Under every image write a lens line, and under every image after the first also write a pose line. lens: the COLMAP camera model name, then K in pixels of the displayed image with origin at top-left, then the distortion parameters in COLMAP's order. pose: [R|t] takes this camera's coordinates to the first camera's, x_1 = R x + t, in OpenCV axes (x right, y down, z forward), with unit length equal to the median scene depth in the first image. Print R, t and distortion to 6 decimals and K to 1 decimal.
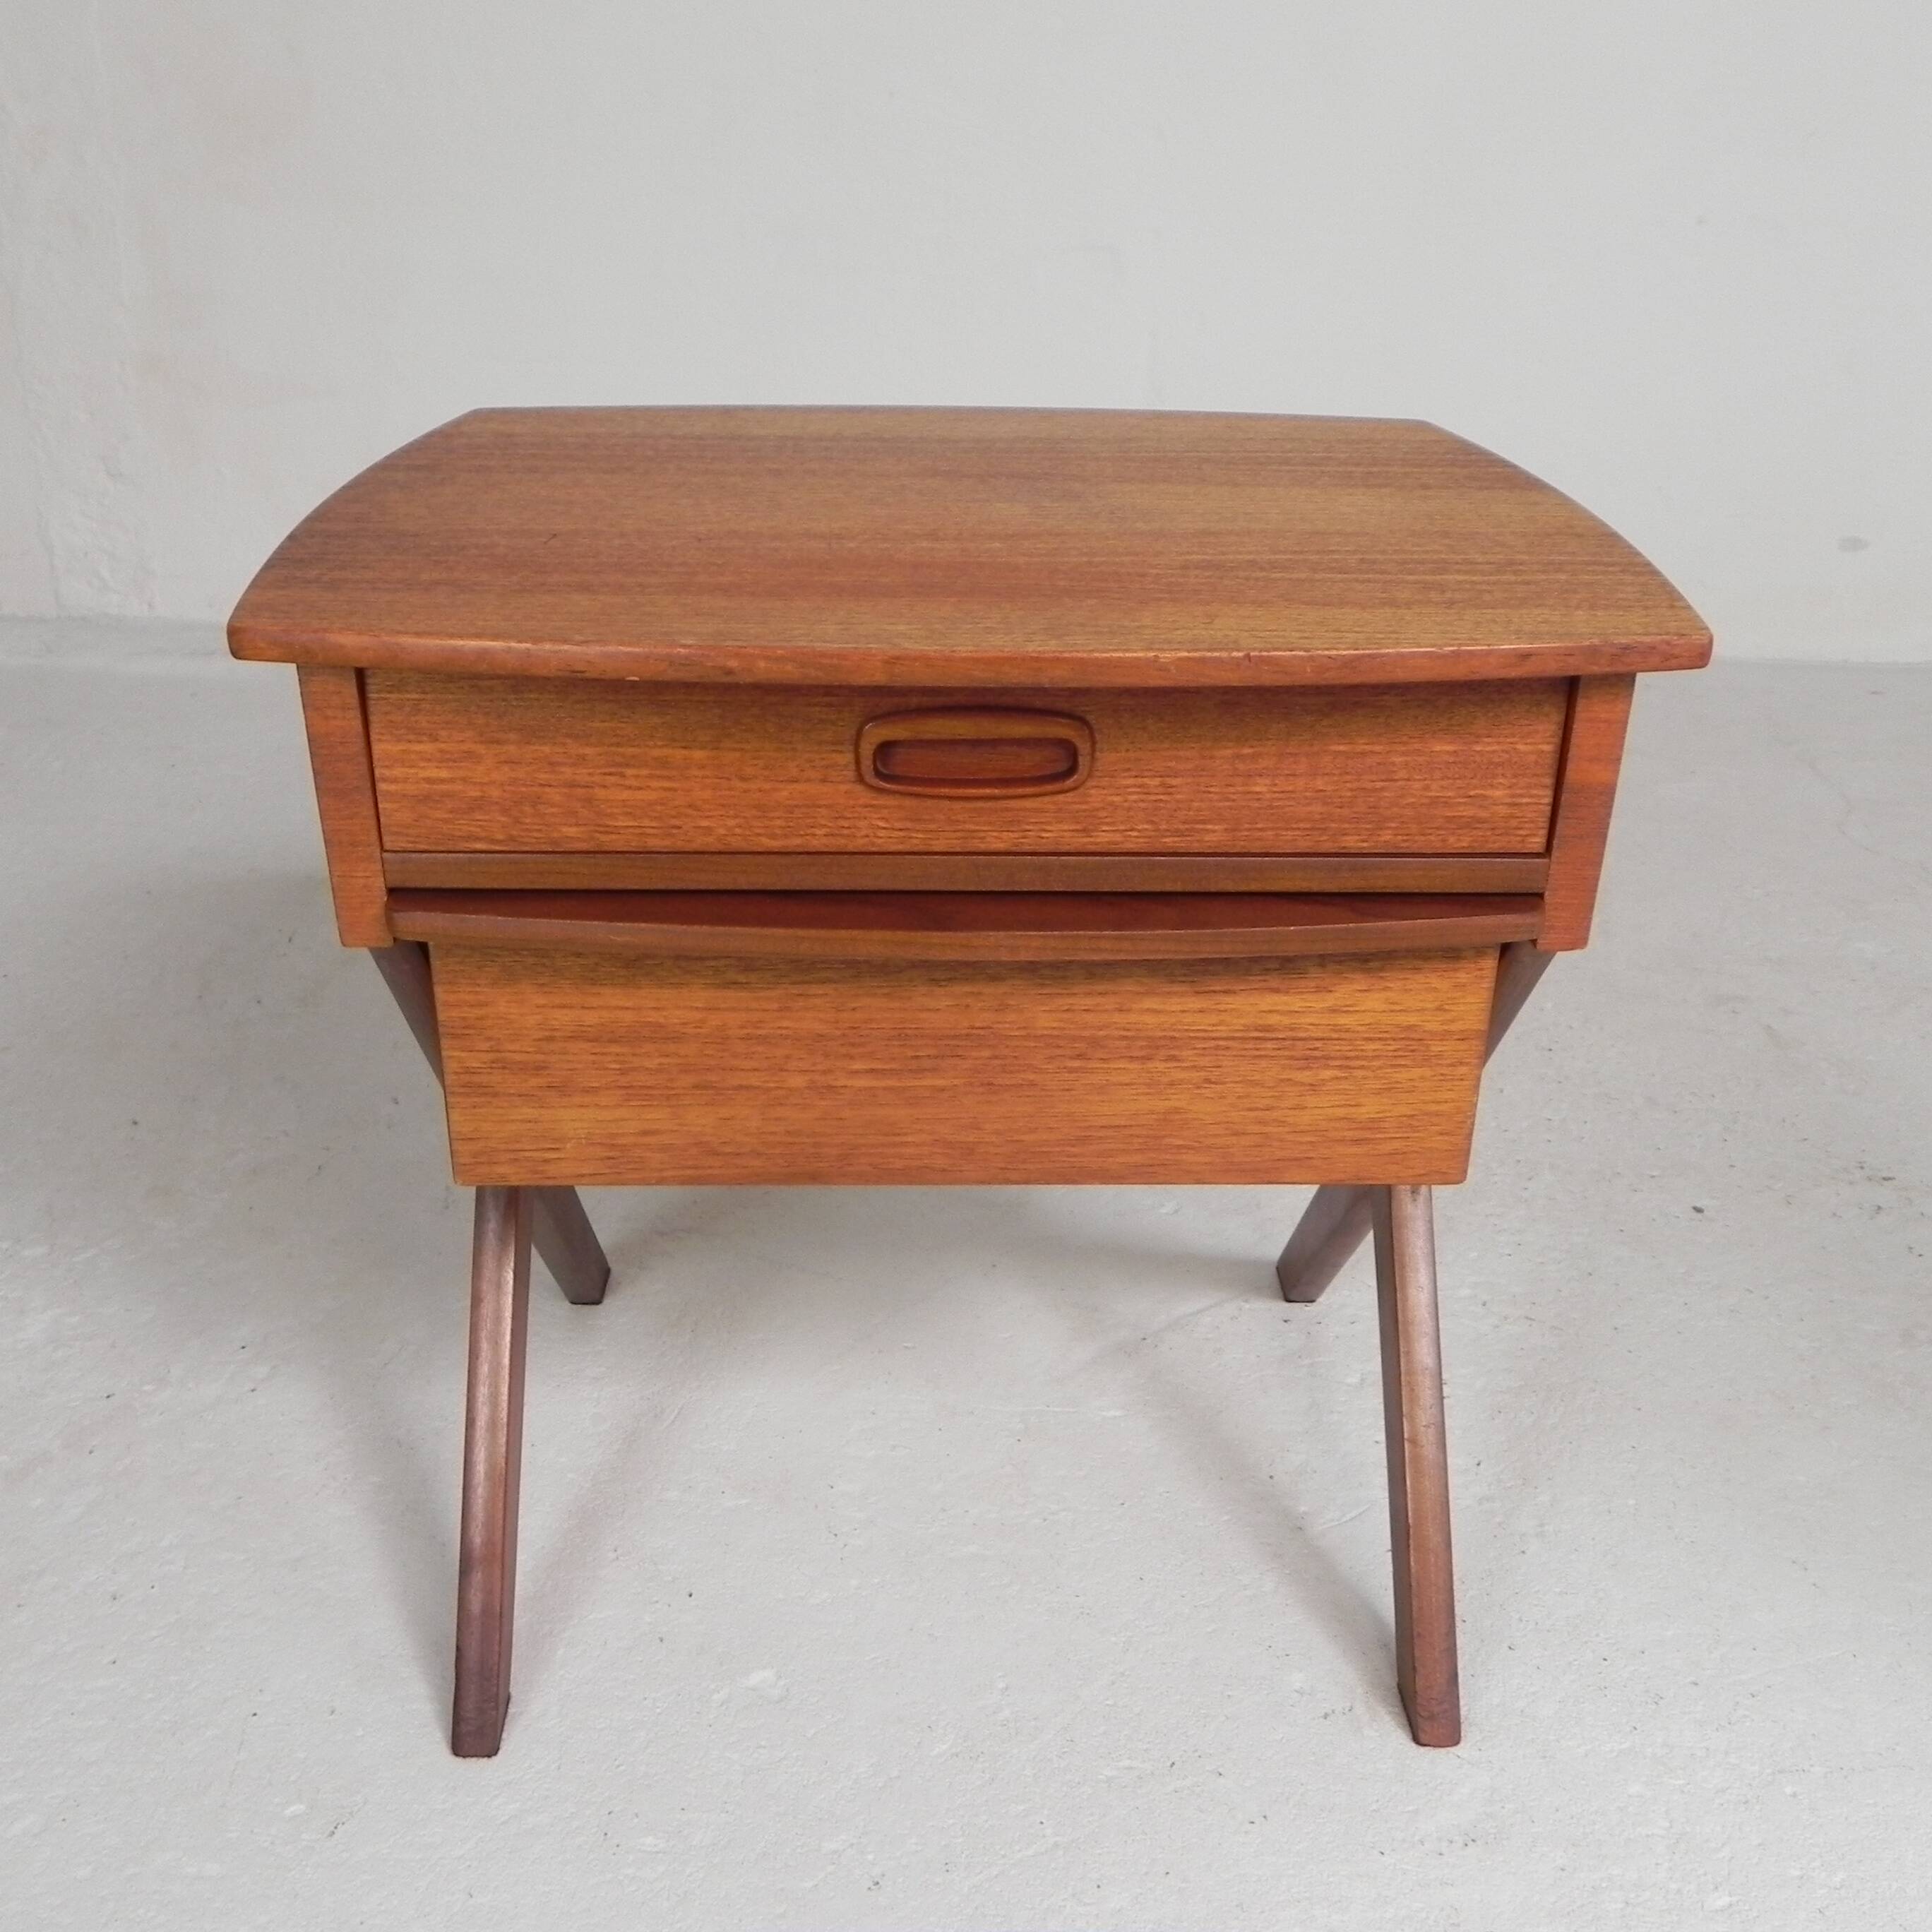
lens RADIAL K [[1956.2, 0, 964.4], [0, 1956.2, 957.1], [0, 0, 1]] dist [-0.014126, -0.000725]
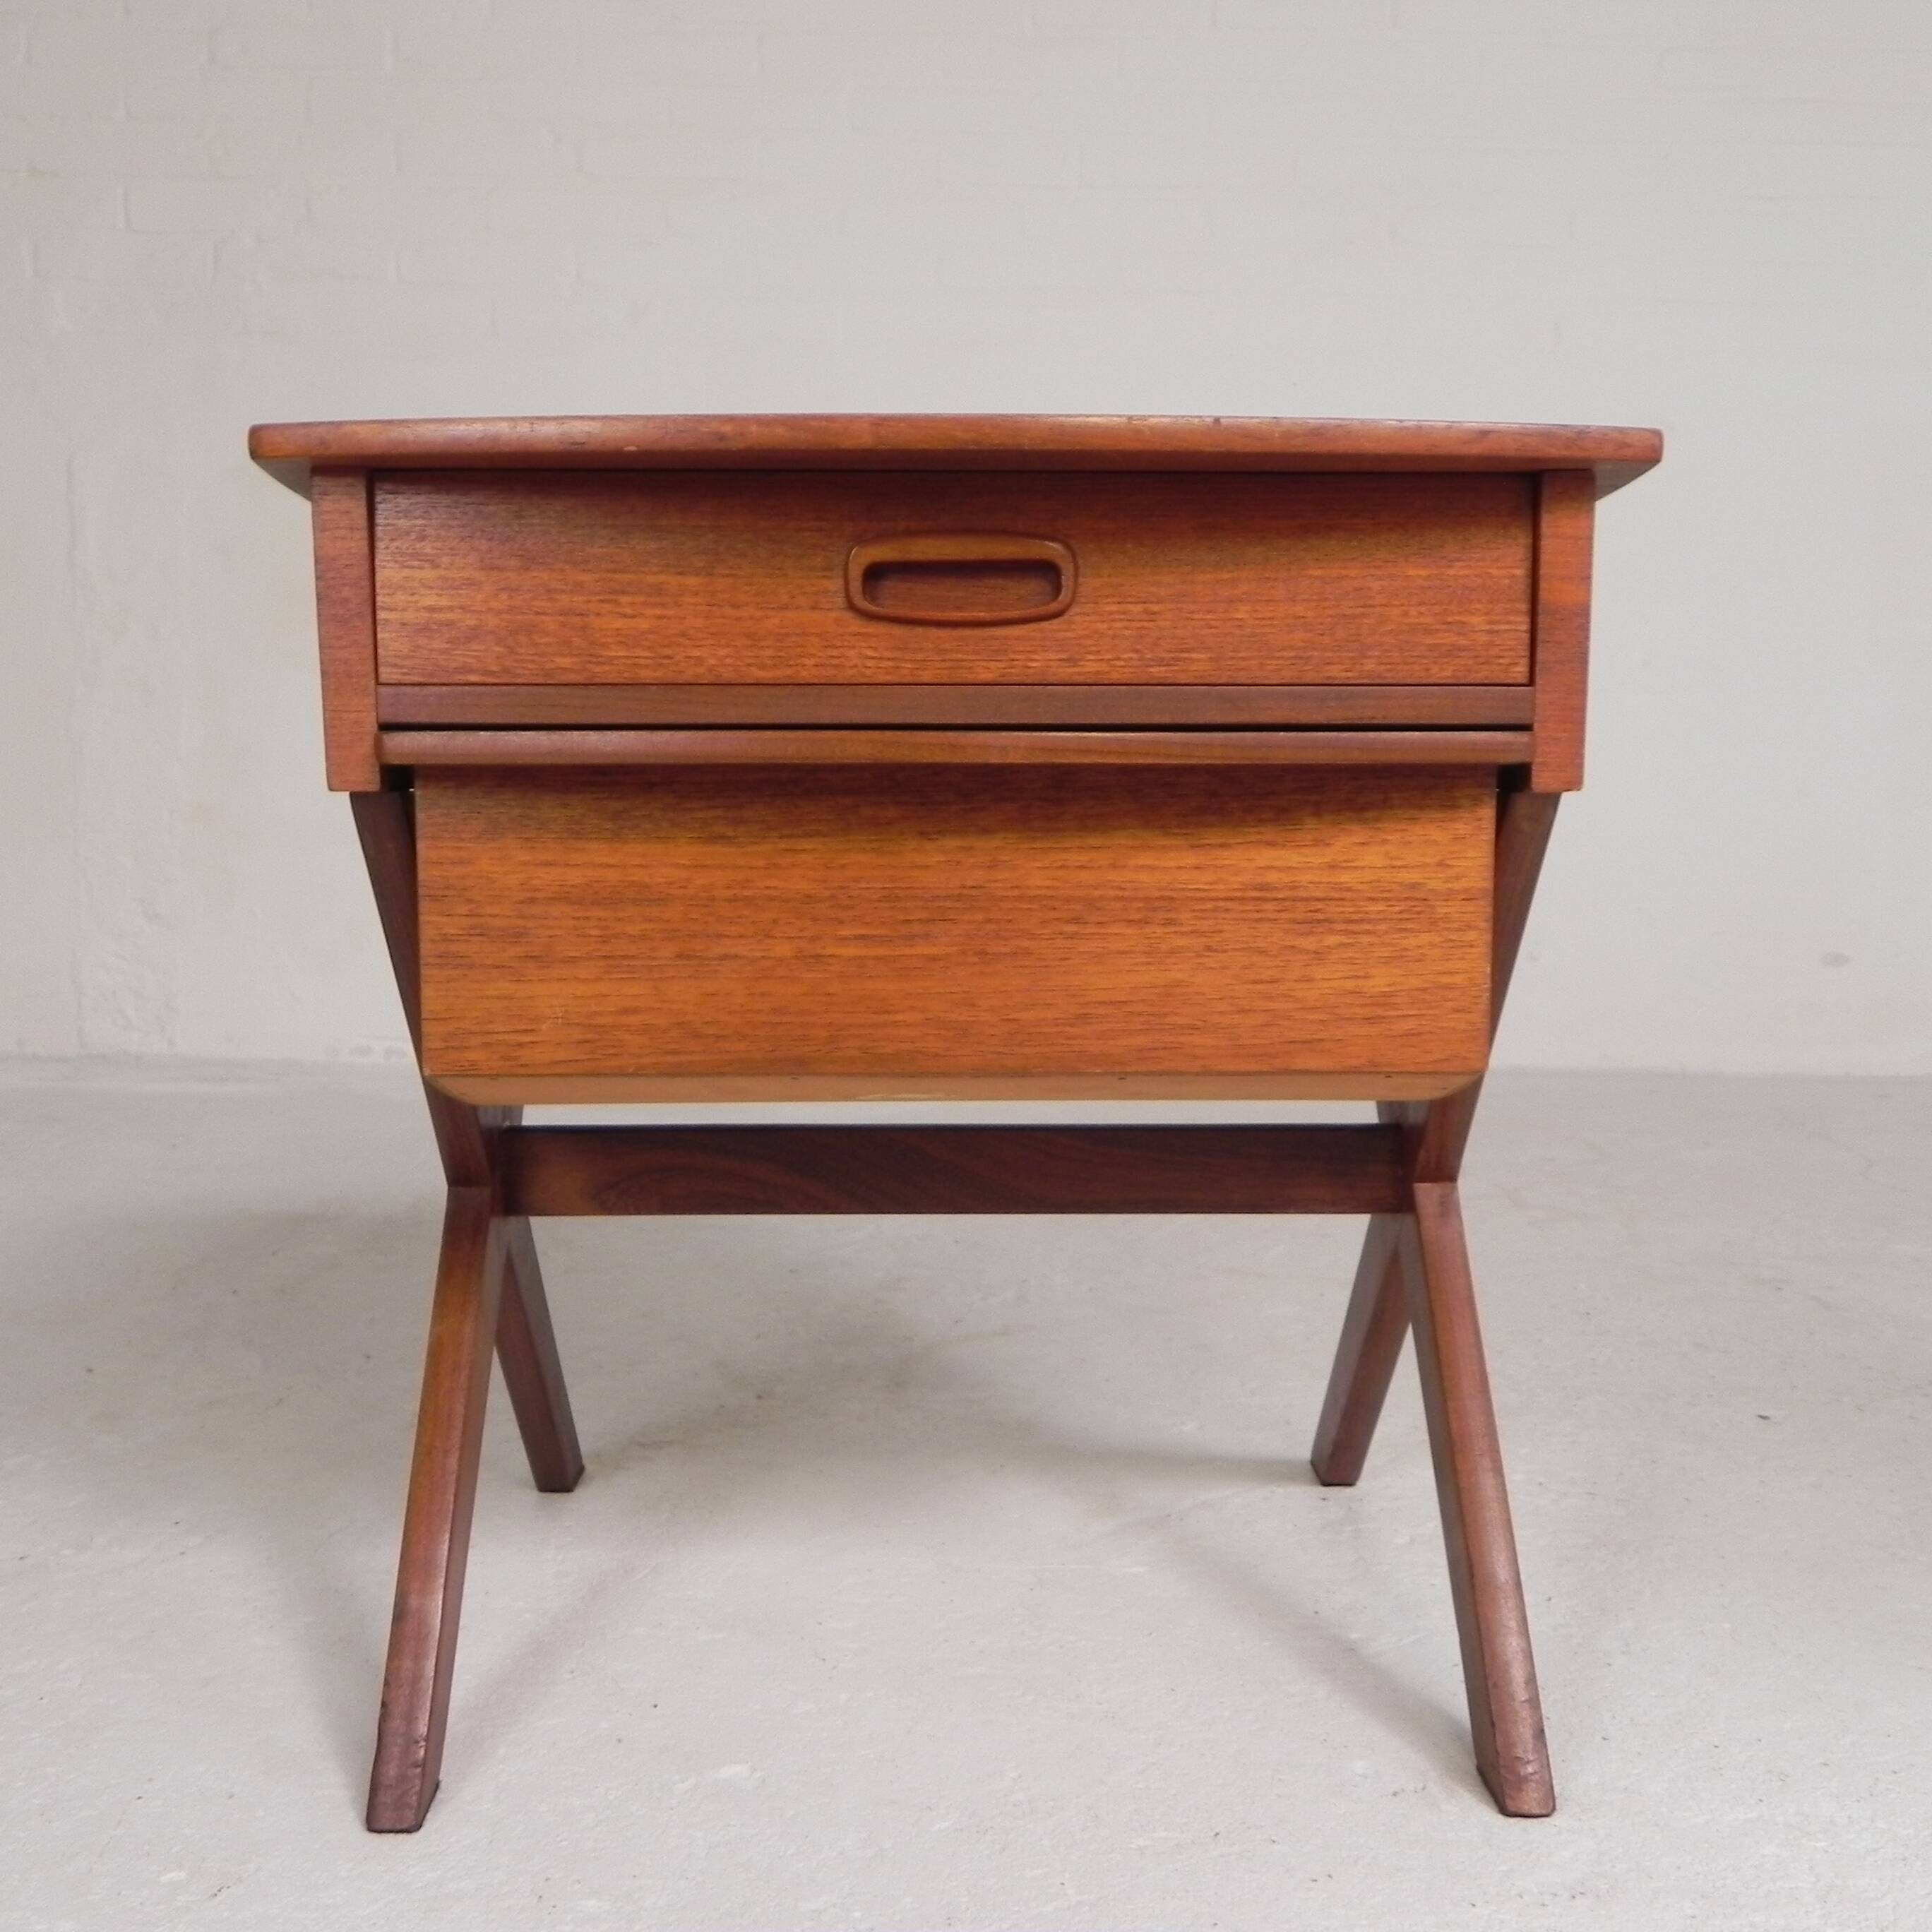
lens RADIAL K [[1956.2, 0, 964.4], [0, 1956.2, 957.1], [0, 0, 1]] dist [-0.014126, -0.000725]
pose [[0.999880, -0.014753, -0.004726, 0.008241], [0.012332, 0.942630, -0.333612, 0.390795], [0.009377, 0.333513, 0.942699, 0.089836]]
